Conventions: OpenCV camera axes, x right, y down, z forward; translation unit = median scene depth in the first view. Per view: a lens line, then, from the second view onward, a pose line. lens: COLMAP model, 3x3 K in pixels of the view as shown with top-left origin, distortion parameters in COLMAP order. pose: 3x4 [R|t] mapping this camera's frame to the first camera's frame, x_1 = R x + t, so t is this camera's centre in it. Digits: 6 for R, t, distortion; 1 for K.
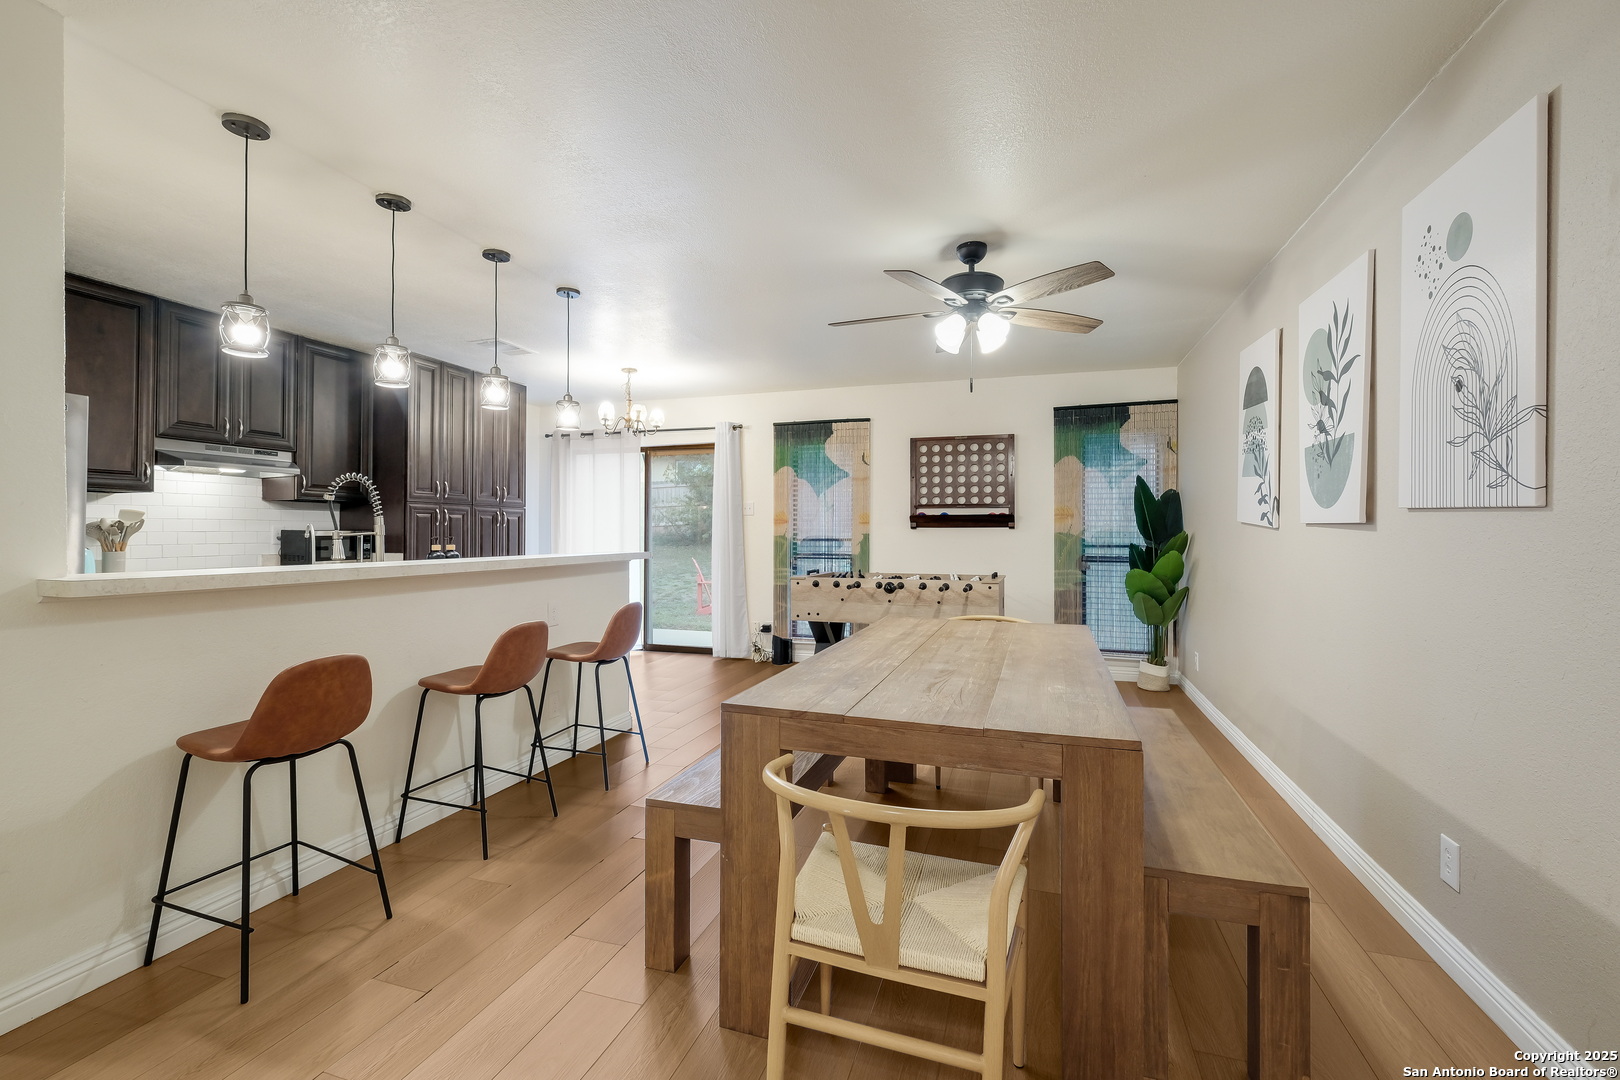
lens RADIAL K [[693.5, 0, 817.8], [0, 693.5, 532.6], [0, 0, 1]] dist [0.003052, 0.000438]
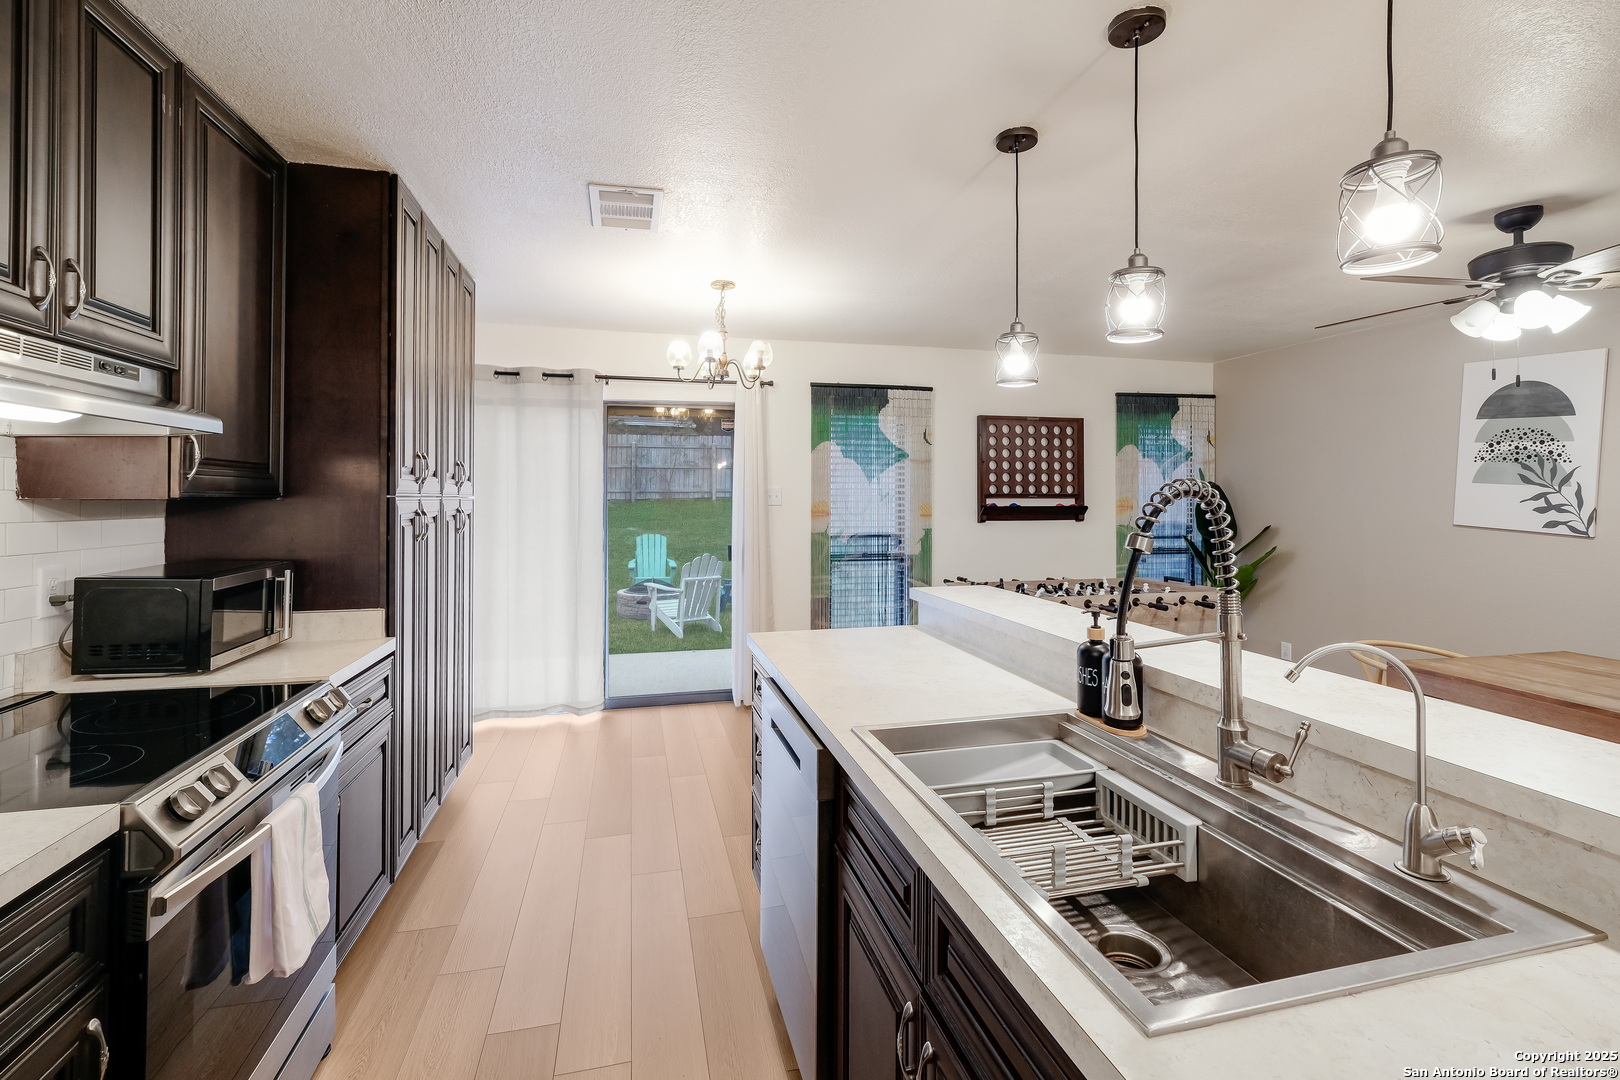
lens RADIAL K [[693.5, 0, 790.3], [0, 693.5, 498.6], [0, 0, 1]] dist [0.003052, 0.000438]
pose [[0.861560, -0.002190, 0.507651, -0.500685], [0.001169, 0.999997, 0.002331, -0.037091], [-0.507654, -0.001415, 0.861560, 0.392438]]
